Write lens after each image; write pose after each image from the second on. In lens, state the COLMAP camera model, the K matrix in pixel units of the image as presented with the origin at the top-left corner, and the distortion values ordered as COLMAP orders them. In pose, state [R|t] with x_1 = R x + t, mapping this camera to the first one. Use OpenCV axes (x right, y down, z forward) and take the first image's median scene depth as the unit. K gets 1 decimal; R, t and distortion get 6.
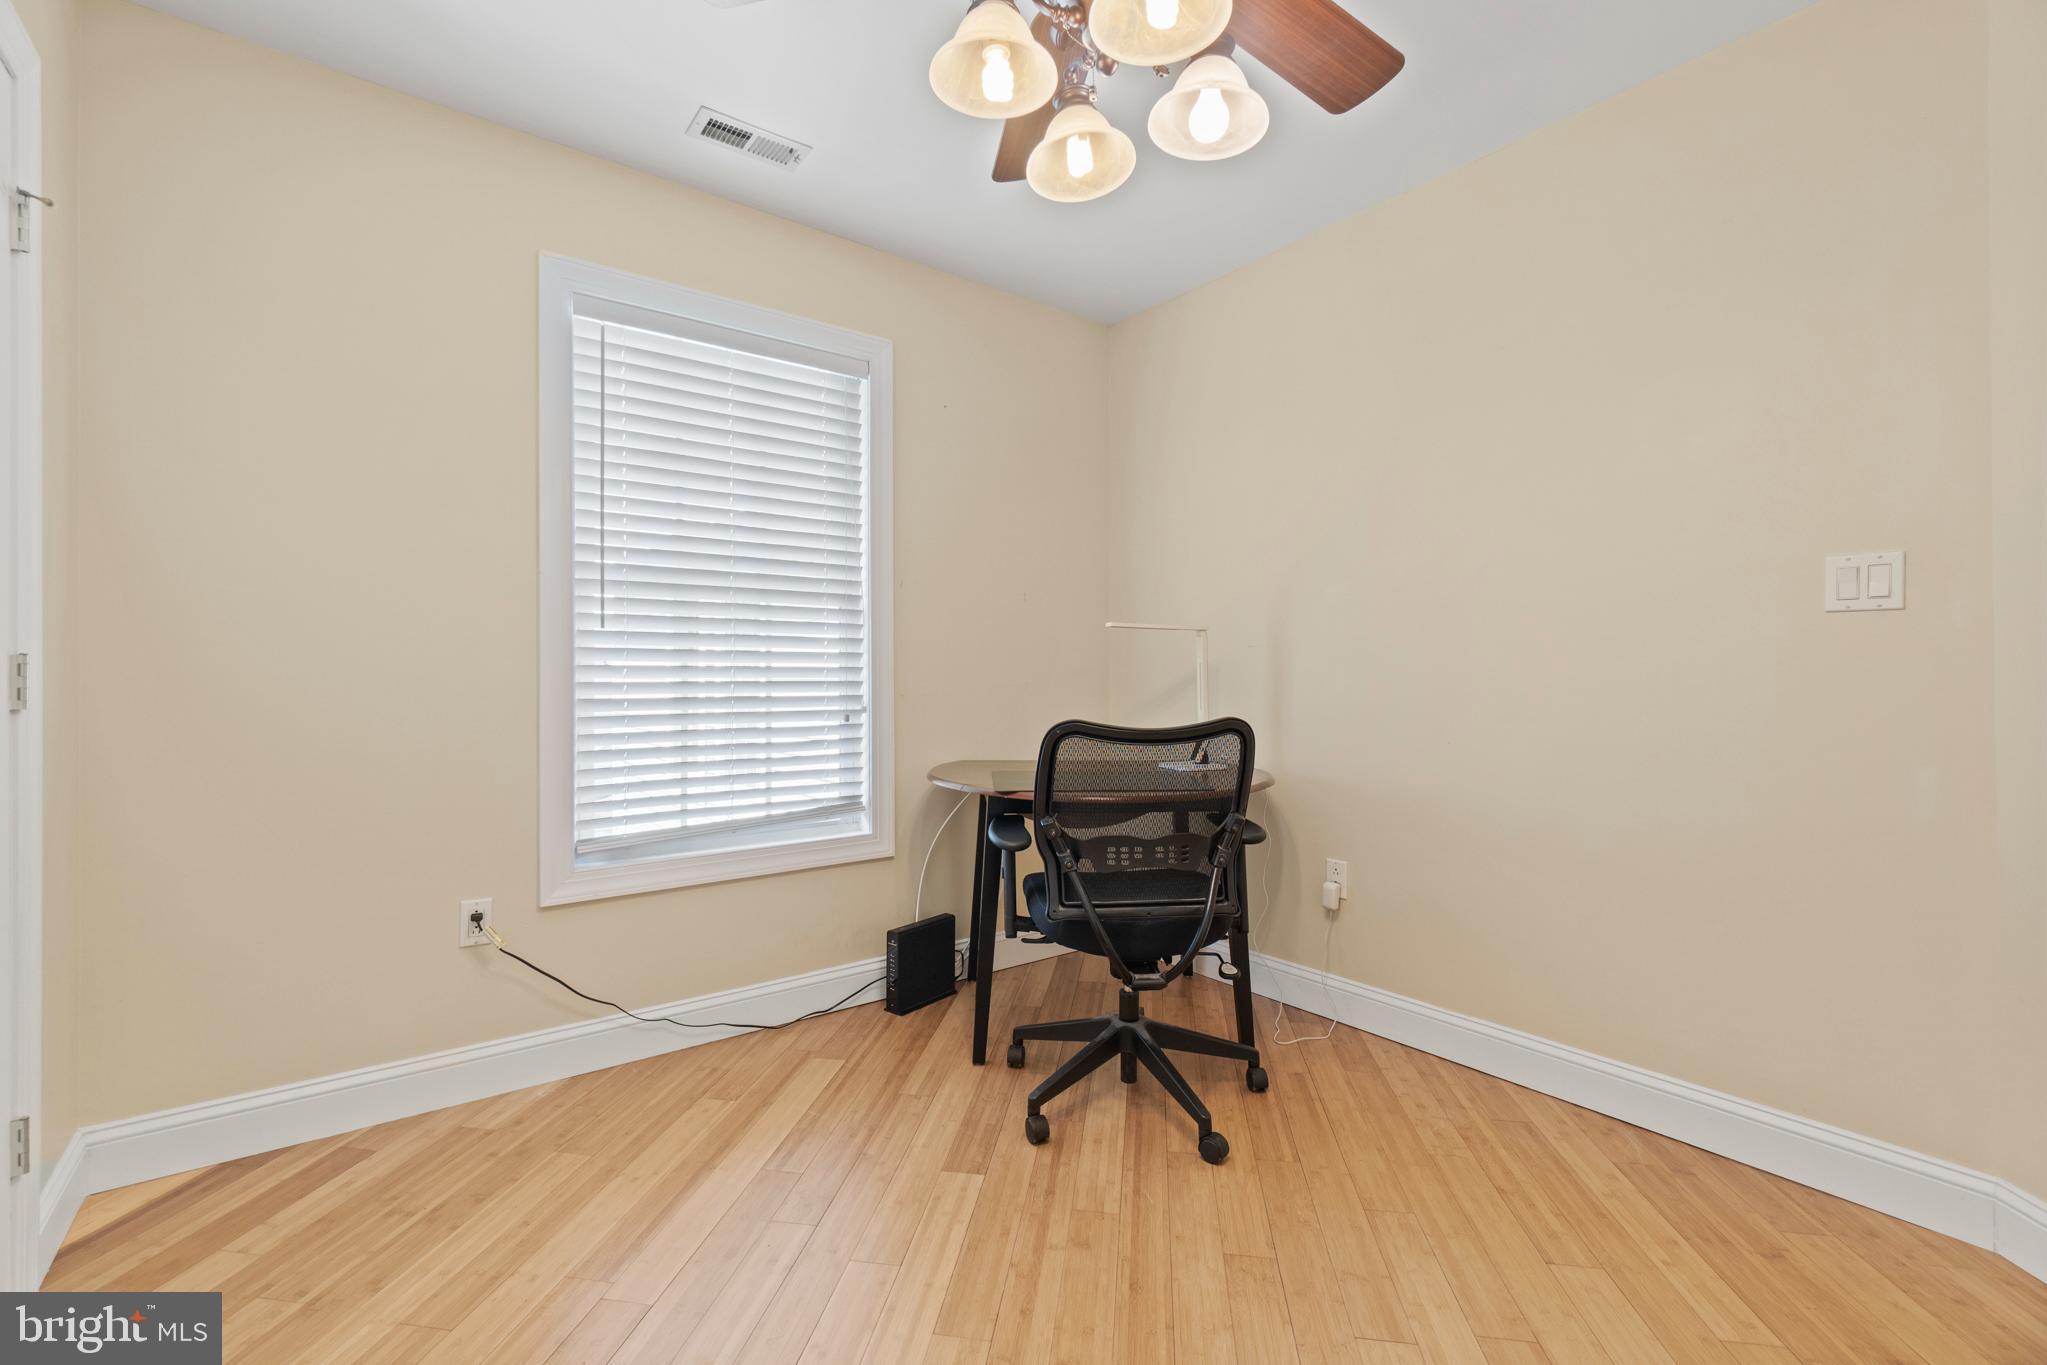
lens RADIAL K [[892.1, 0, 971.7], [0, 892.1, 675.8], [0, 0, 1]] dist [-0.003199, 0.000917]
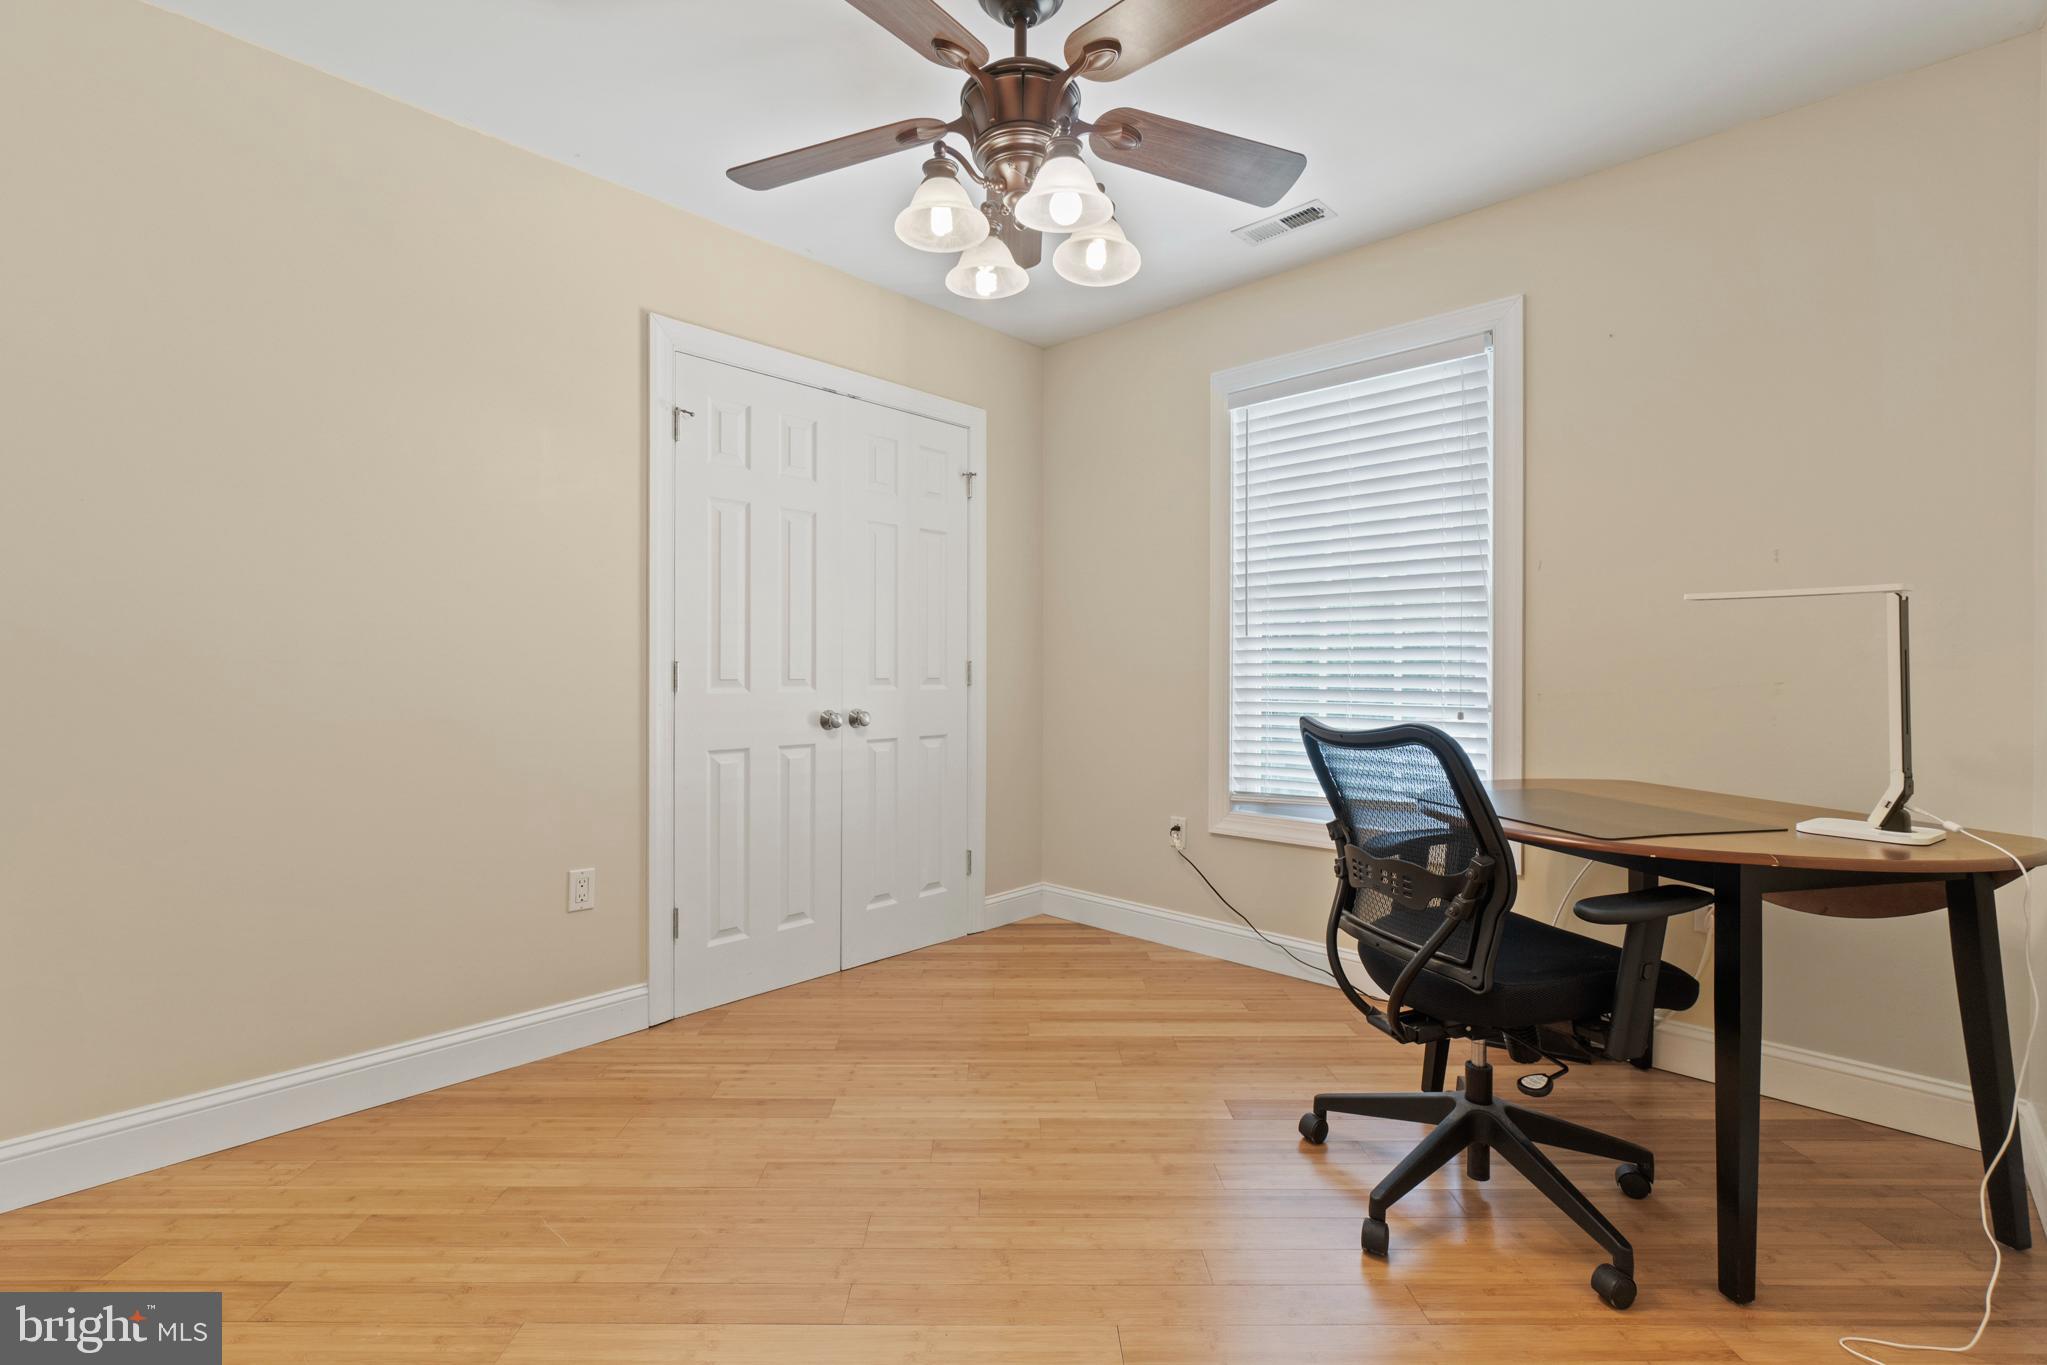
lens RADIAL K [[892.1, 0, 1009.6], [0, 892.1, 668.7], [0, 0, 1]] dist [-0.003199, 0.000917]
pose [[0.168157, -0.002251, -0.985758, 0.855069], [-0.000946, 0.999997, -0.002445, -0.000132], [0.985760, 0.001344, 0.168155, 0.429525]]
